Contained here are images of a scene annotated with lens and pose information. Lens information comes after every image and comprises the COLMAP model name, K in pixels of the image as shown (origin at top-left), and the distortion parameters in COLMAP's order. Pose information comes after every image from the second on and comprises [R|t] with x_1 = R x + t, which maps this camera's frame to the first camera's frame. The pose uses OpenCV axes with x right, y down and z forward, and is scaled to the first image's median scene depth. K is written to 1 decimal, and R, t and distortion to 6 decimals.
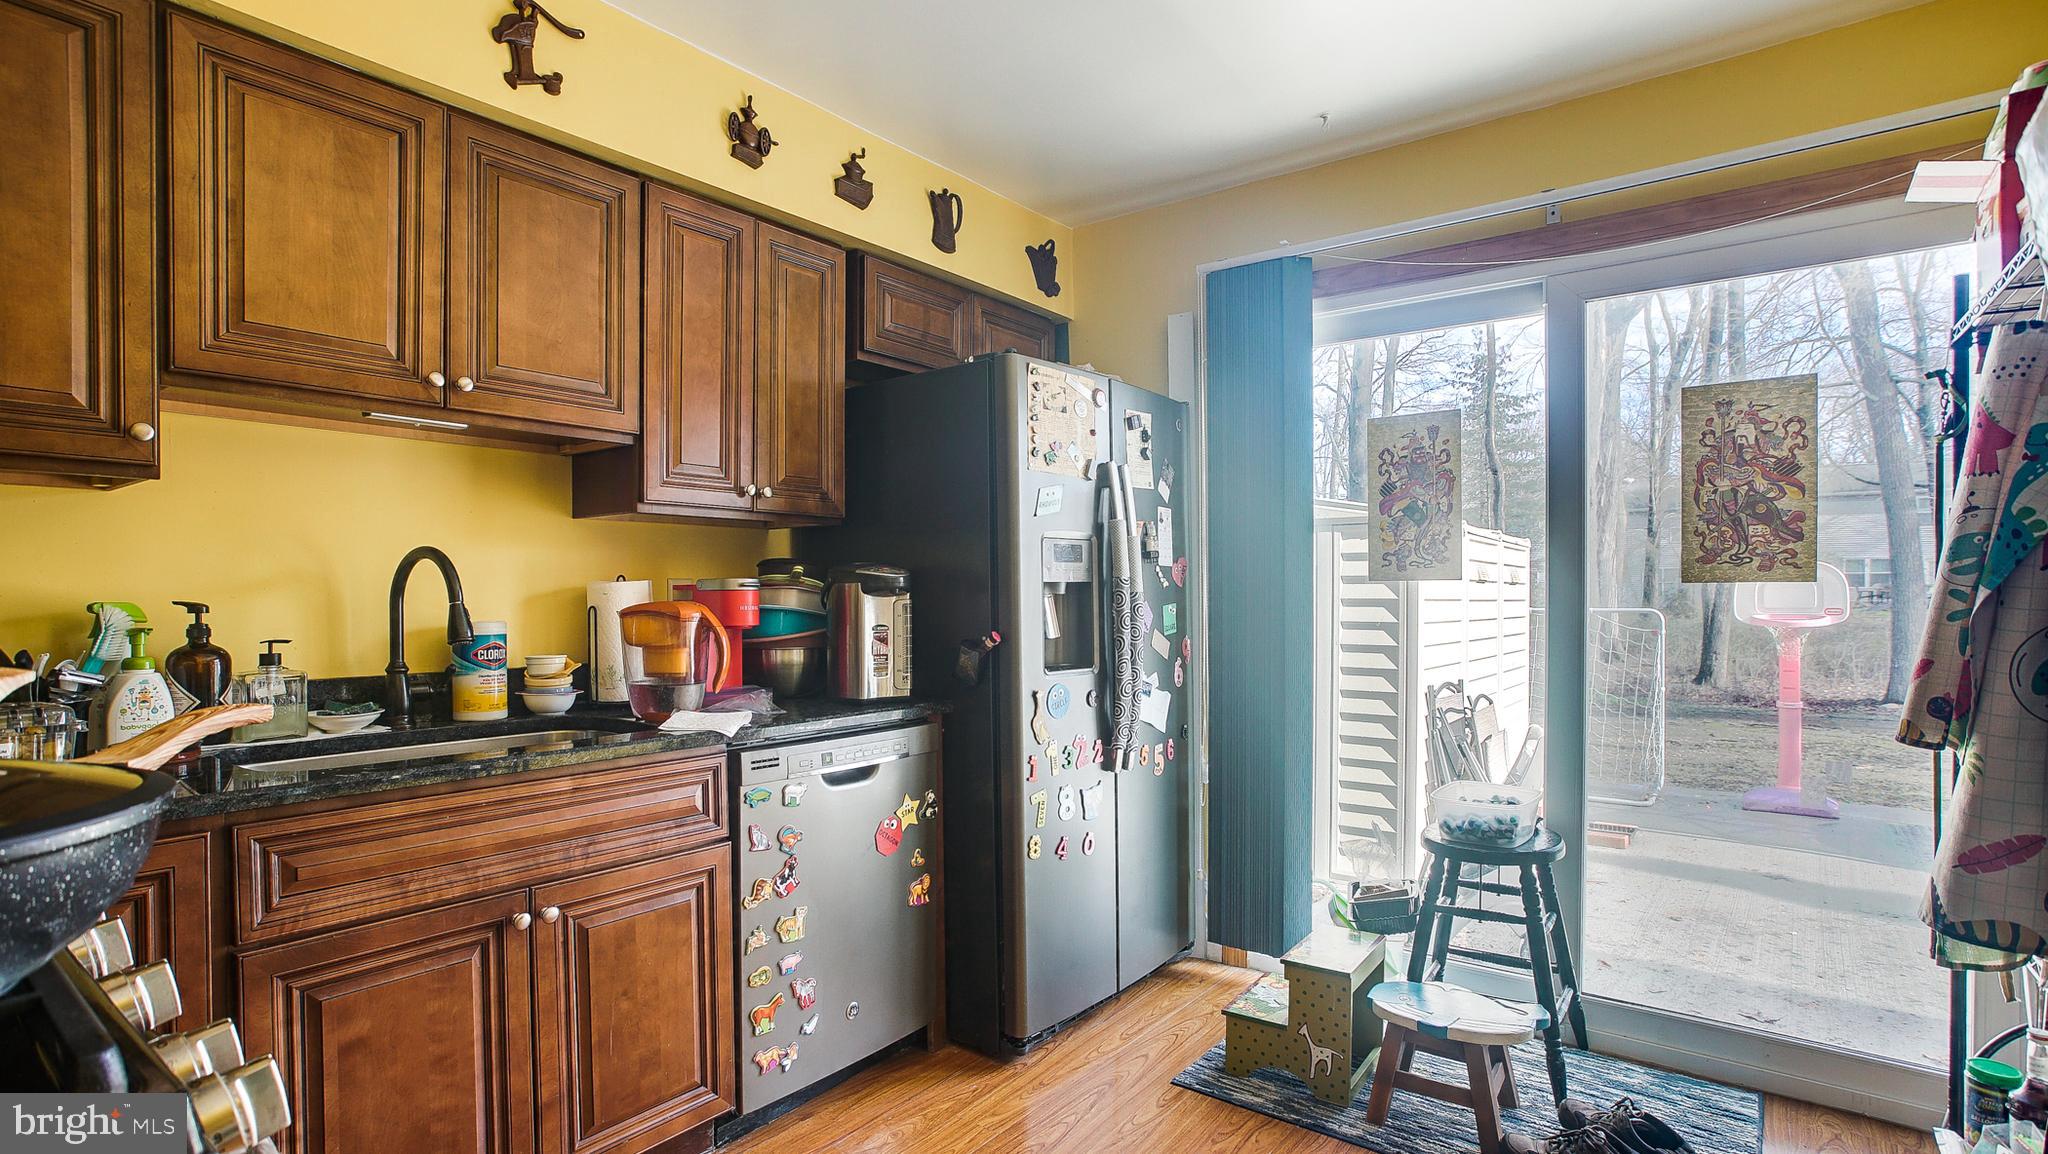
lens RADIAL K [[992.5, 0, 1026.4], [0, 992.5, 602.4], [0, 0, 1]] dist [-0.002305, -0.000239]
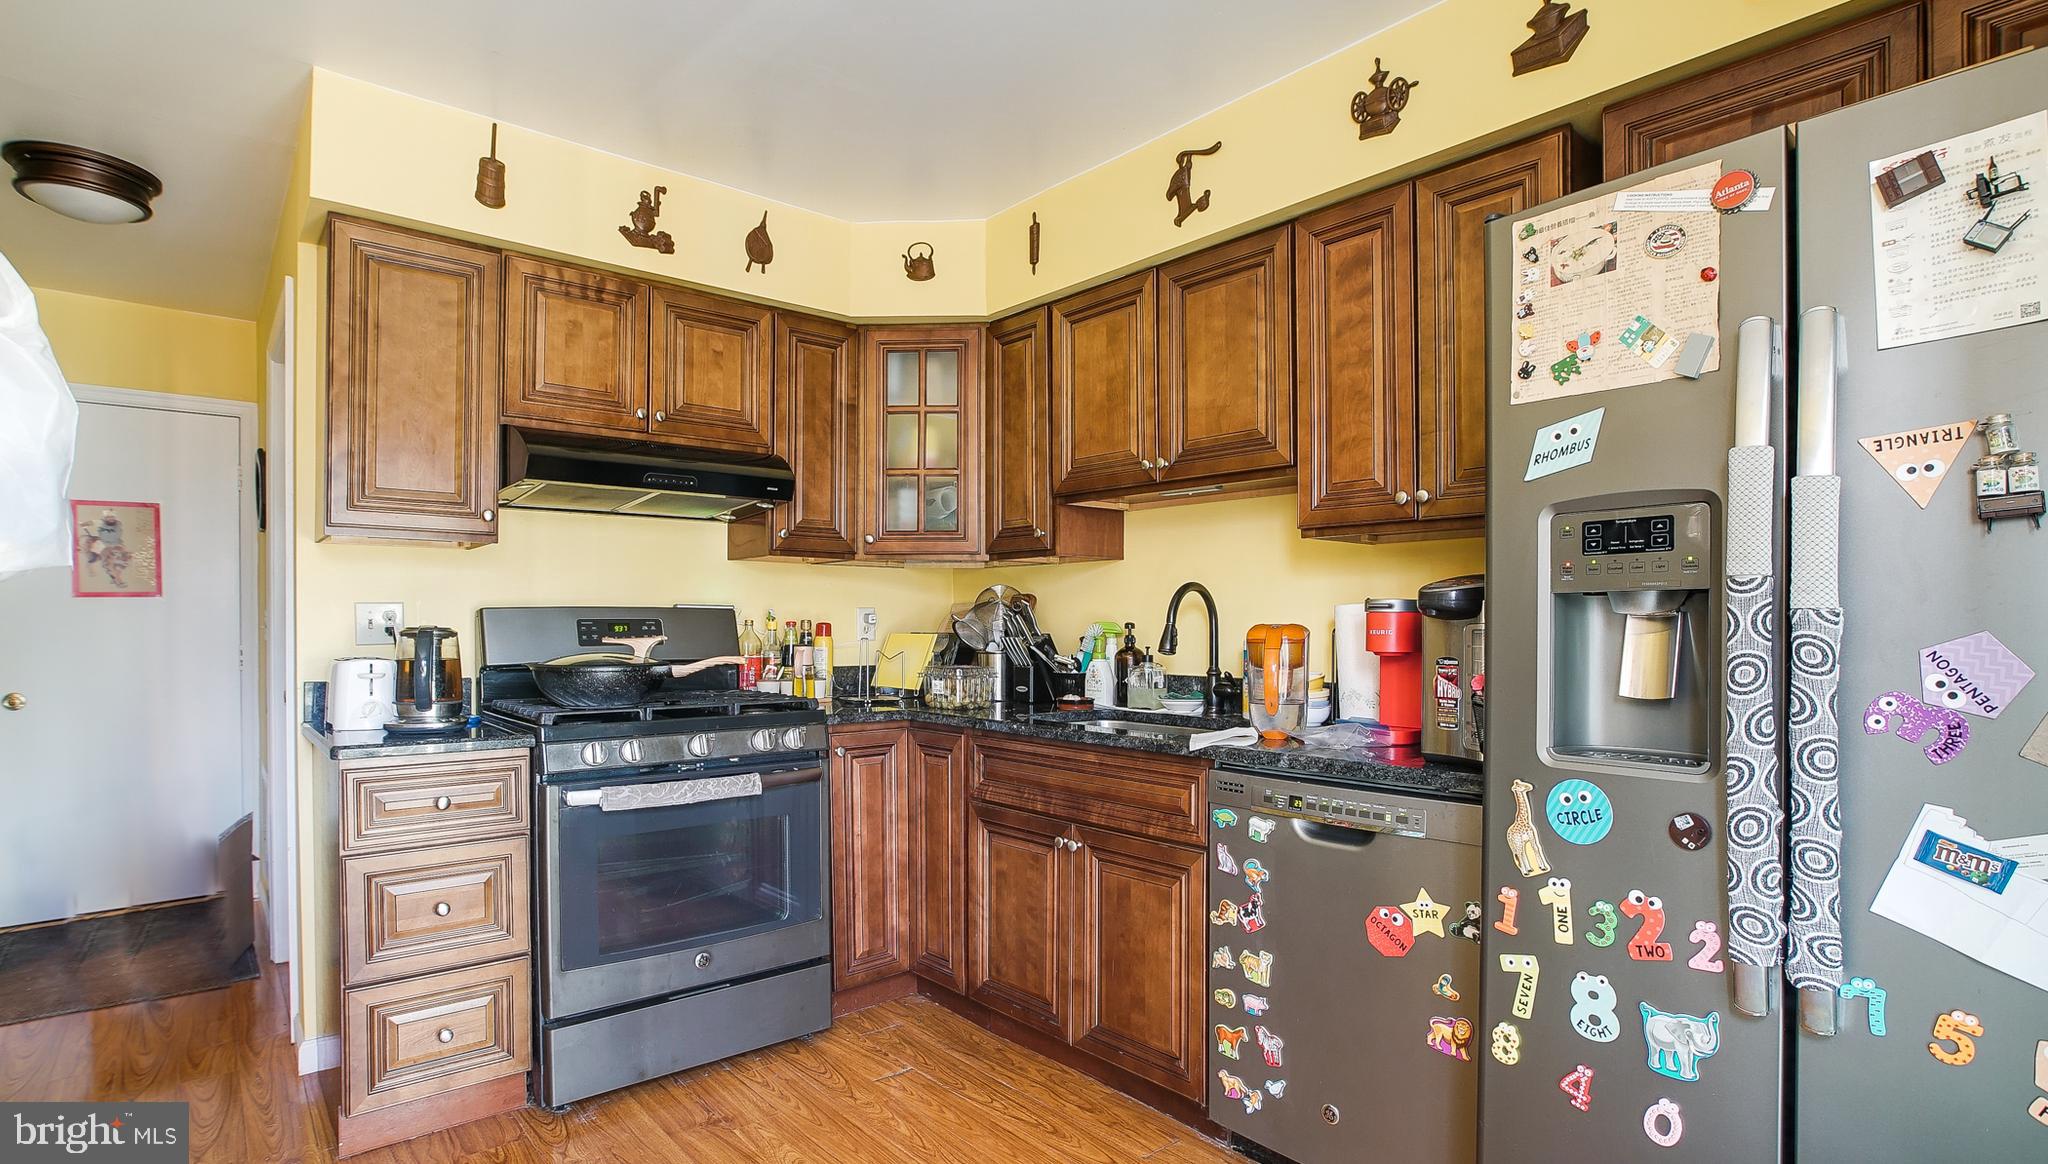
lens RADIAL K [[1022.8, 0, 1022.6], [0, 1022.8, 624.1], [0, 0, 1]] dist [-0.003799, 0.000550]
pose [[-0.193314, 0.004954, -0.981124, 0.735589], [-0.011587, 0.999906, 0.007332, -0.004109], [0.981068, 0.012786, -0.193239, 0.931287]]
